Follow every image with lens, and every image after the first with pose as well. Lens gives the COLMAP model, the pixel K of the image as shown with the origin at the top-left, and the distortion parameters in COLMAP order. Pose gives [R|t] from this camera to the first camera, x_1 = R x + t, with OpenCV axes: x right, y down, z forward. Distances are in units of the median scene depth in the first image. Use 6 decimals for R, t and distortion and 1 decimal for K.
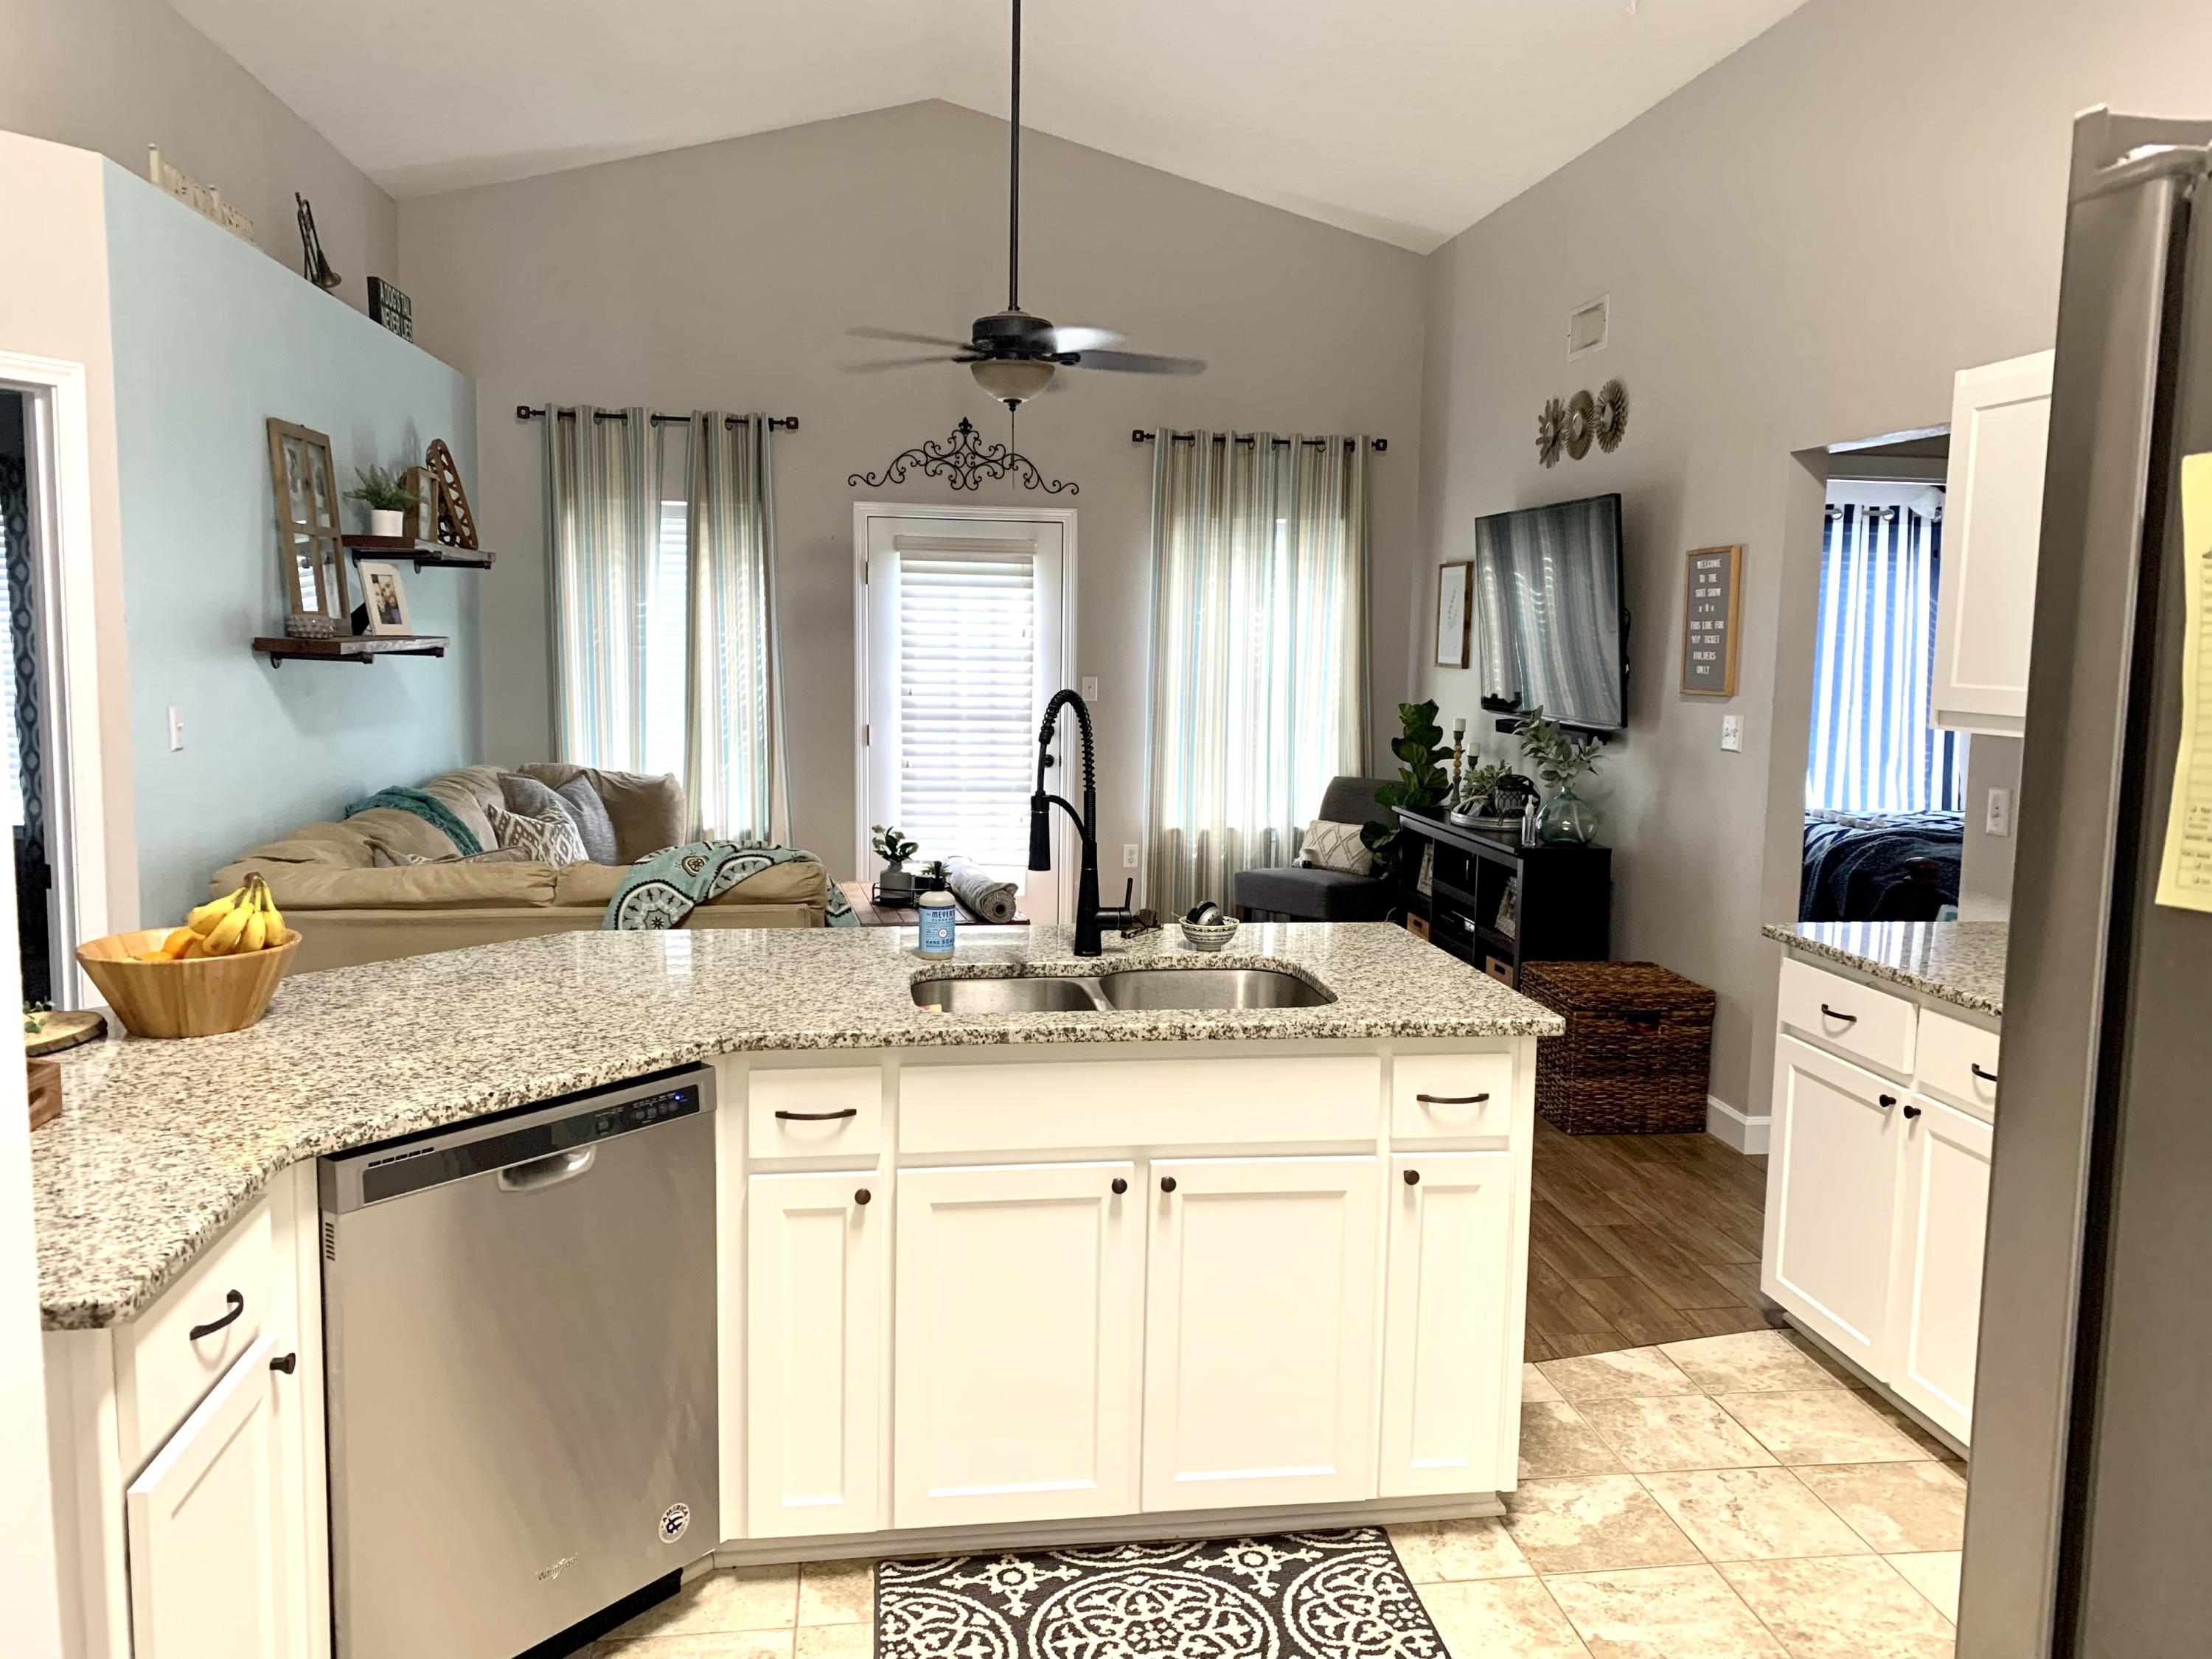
lens RADIAL K [[1683.5, 0, 1118.6], [0, 1683.5, 826.8], [0, 0, 1]] dist [0.030050, -0.036791]
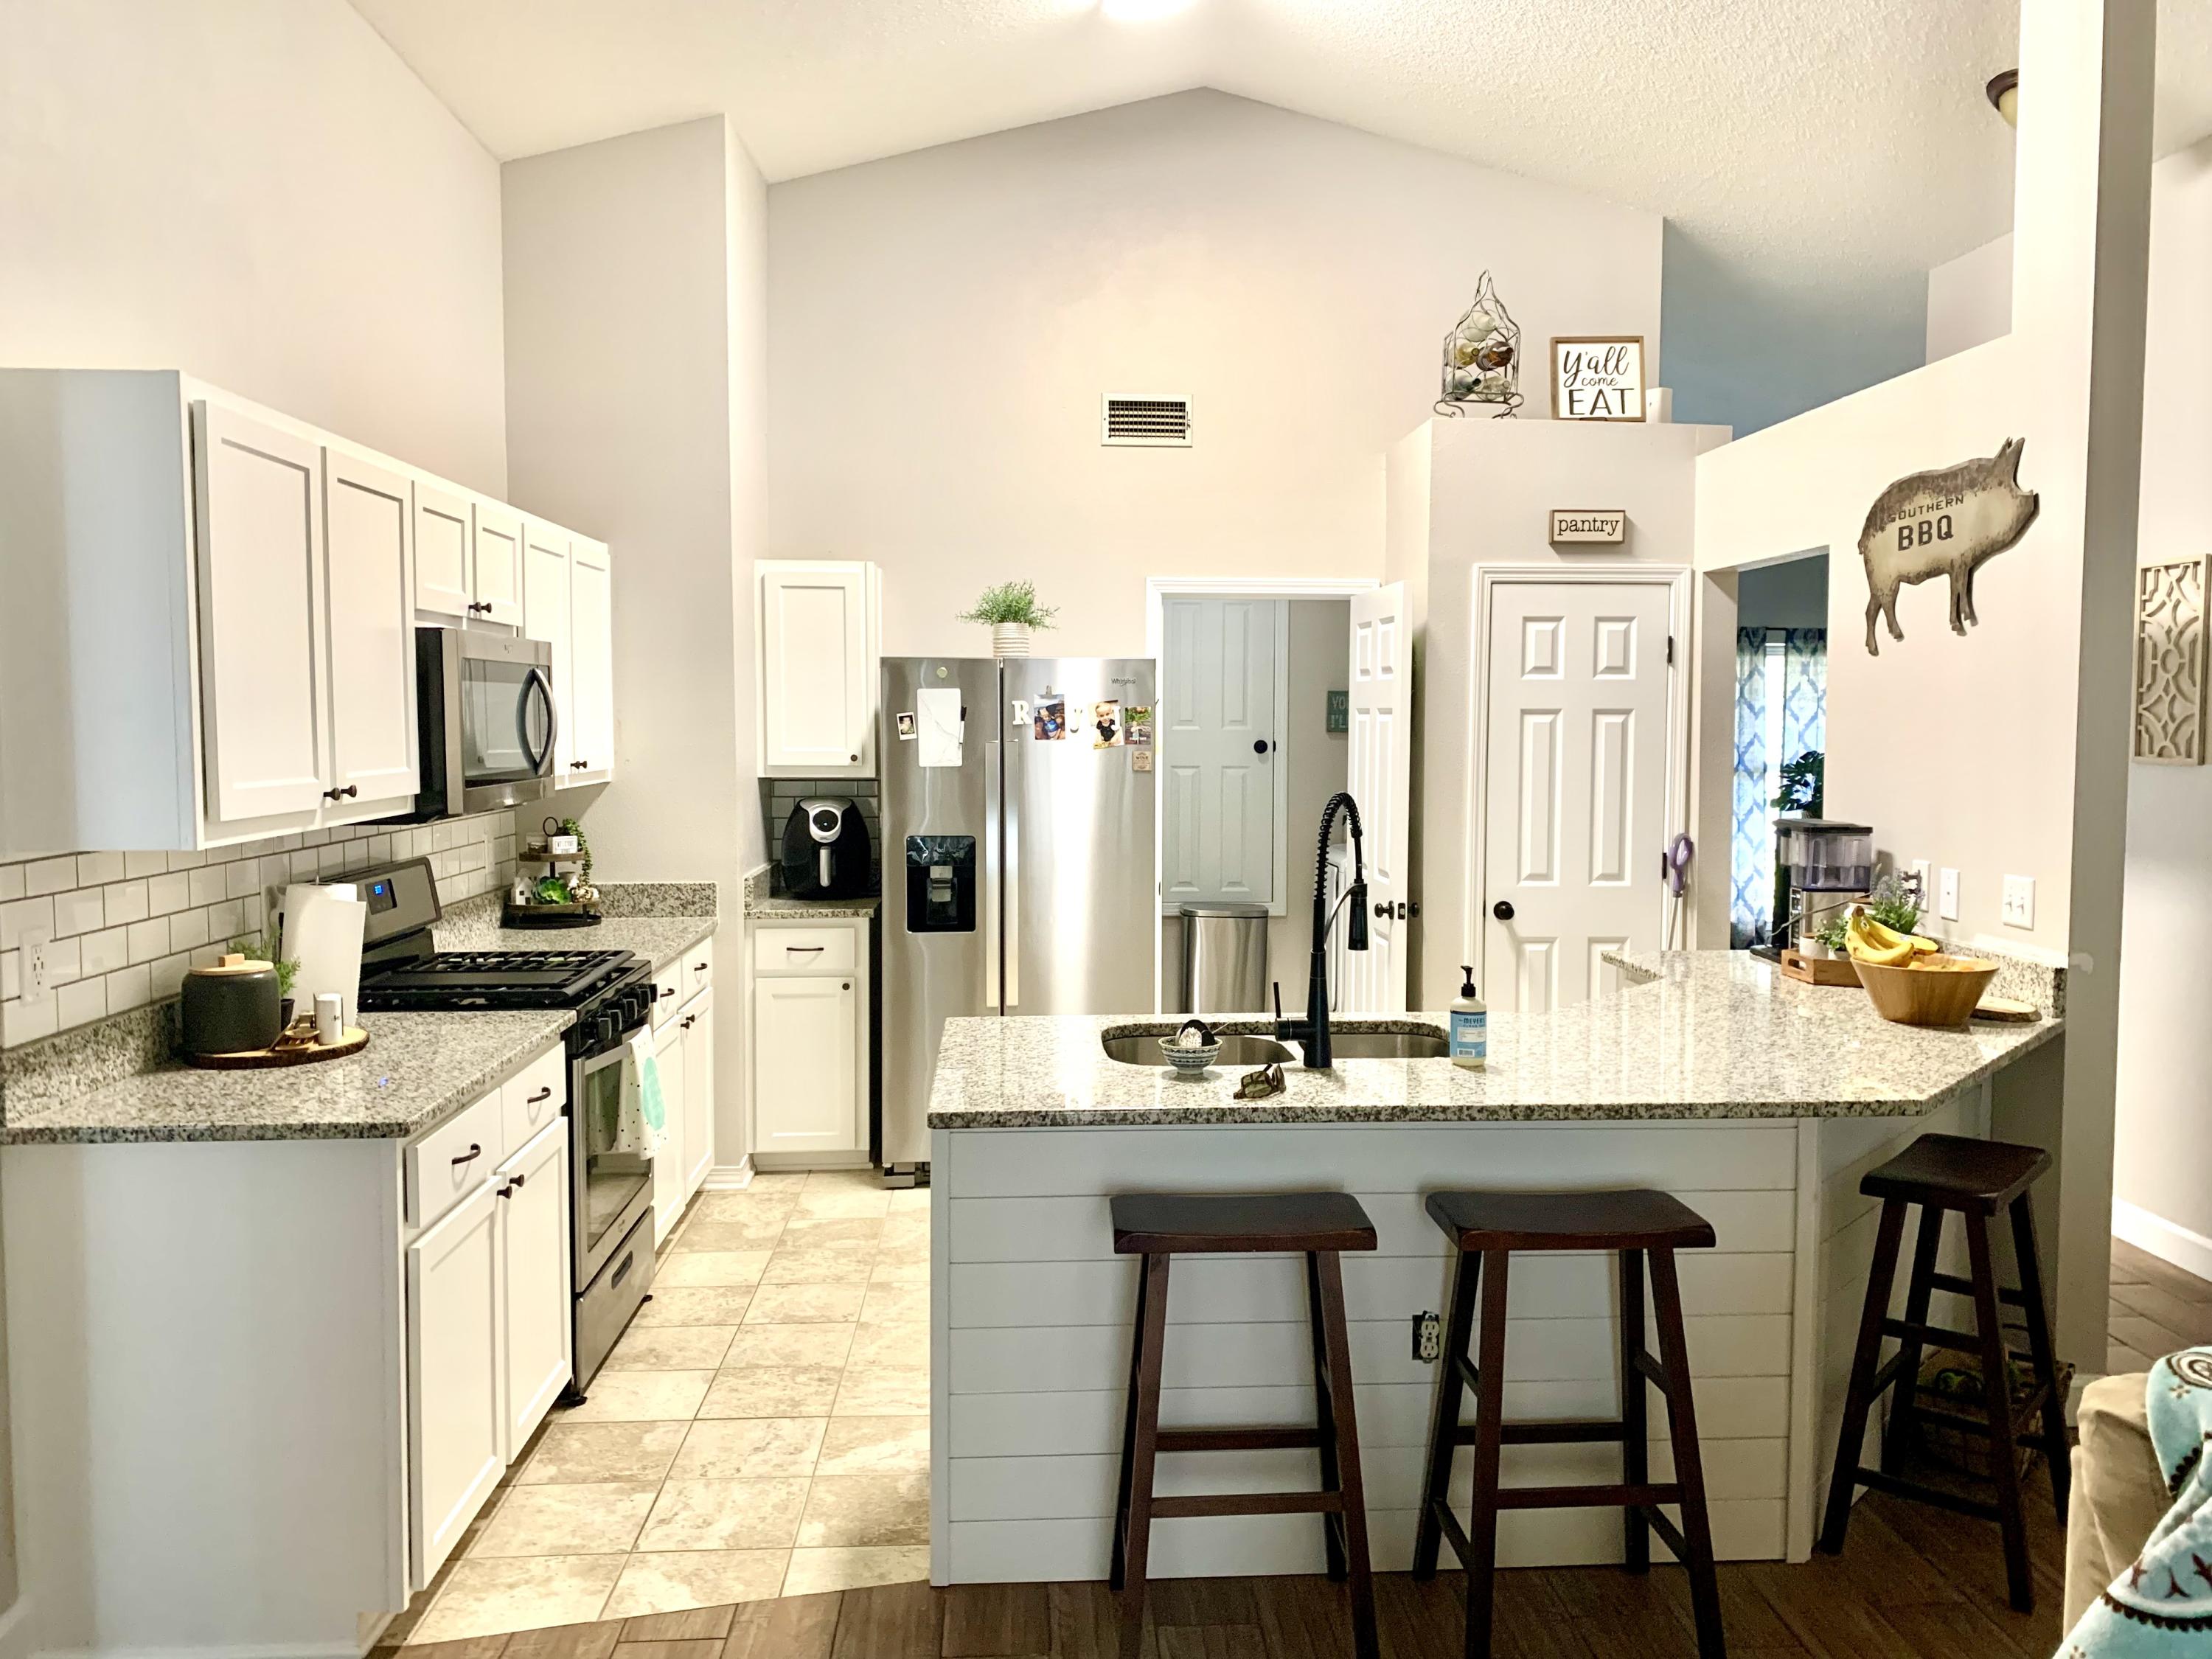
lens RADIAL K [[1683.5, 0, 1108.0], [0, 1683.5, 830.1], [0, 0, 1]] dist [0.030050, -0.036791]
pose [[-0.995834, -0.026073, 0.087375, 0.015336], [-0.009945, 0.983587, 0.180160, -0.168618], [-0.090639, 0.178541, -0.979749, 1.394138]]
